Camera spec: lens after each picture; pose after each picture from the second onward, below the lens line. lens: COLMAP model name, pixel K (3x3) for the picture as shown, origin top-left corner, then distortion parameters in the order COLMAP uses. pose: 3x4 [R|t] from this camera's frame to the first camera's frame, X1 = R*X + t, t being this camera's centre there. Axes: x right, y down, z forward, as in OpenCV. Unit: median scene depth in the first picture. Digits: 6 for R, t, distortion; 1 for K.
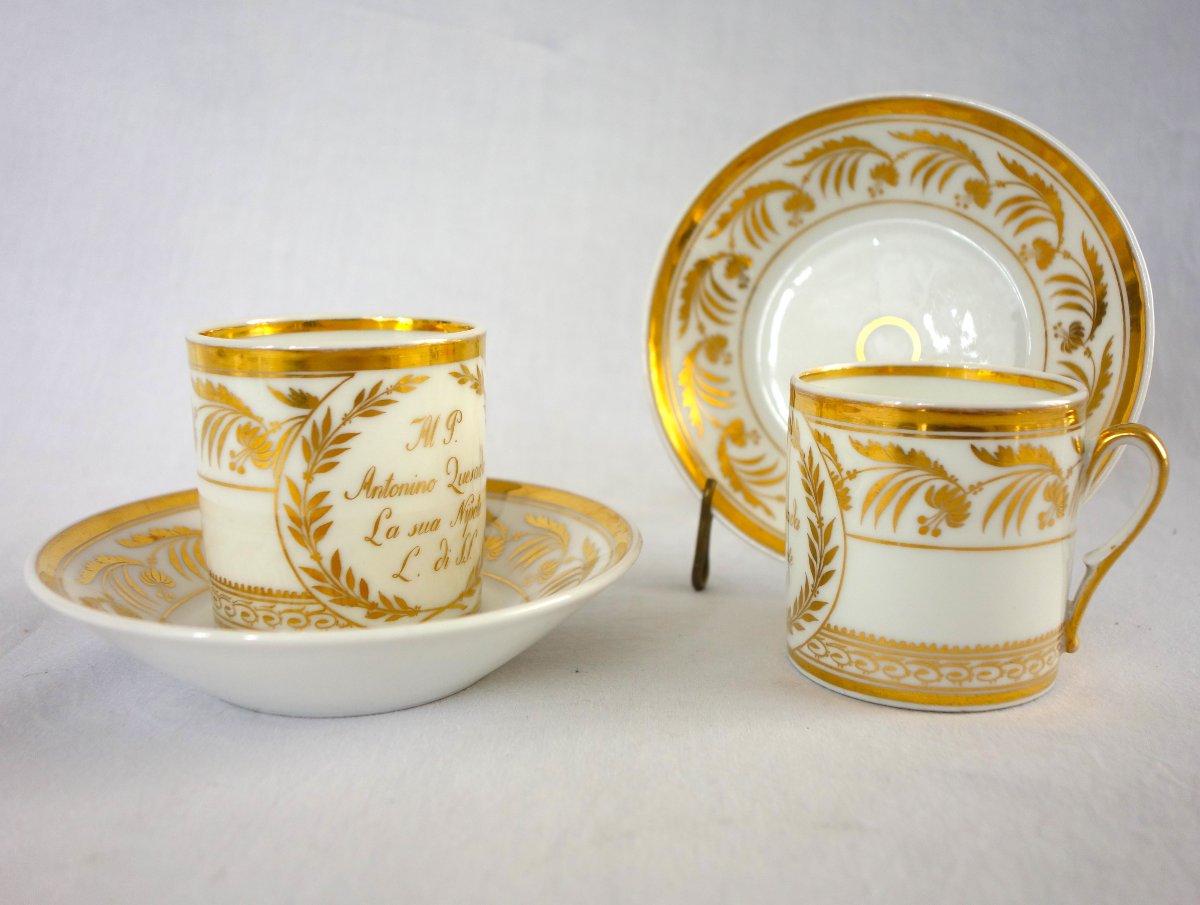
lens RADIAL K [[1231.3, 0, 600.0], [0, 1231.3, 452.5], [0, 0, 1]] dist [-0.015706, -0.006456]
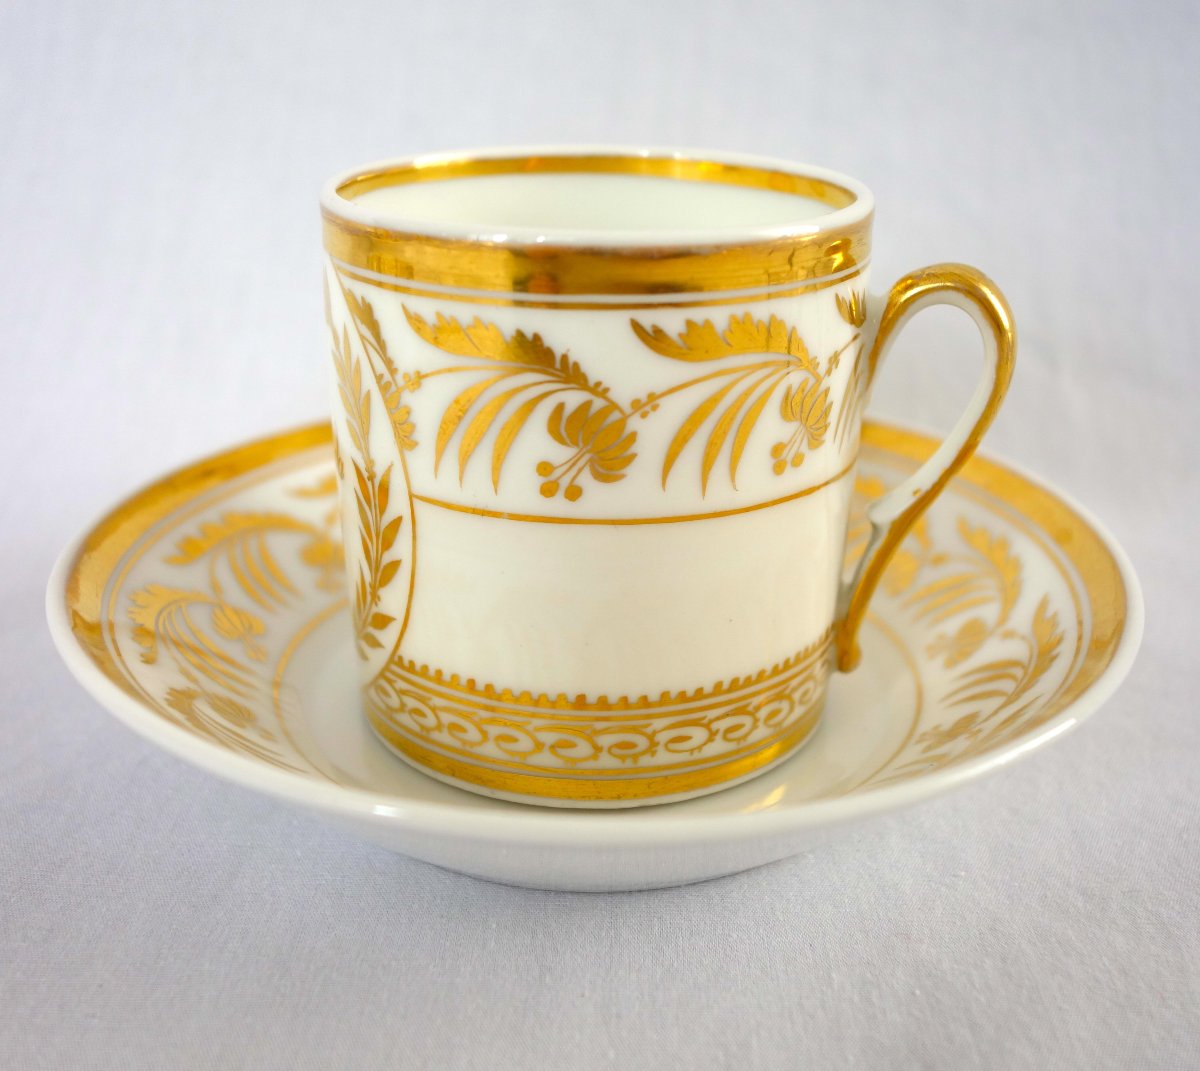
lens RADIAL K [[1546.5, 0, 600.0], [0, 1546.5, 535.5], [0, 0, 1]] dist [-0.001859, -0.001882]
pose [[0.989780, -0.045376, 0.135193, 0.189937], [0.021010, 0.984080, 0.176479, -0.029811], [-0.141048, -0.171835, 0.974976, 0.354550]]
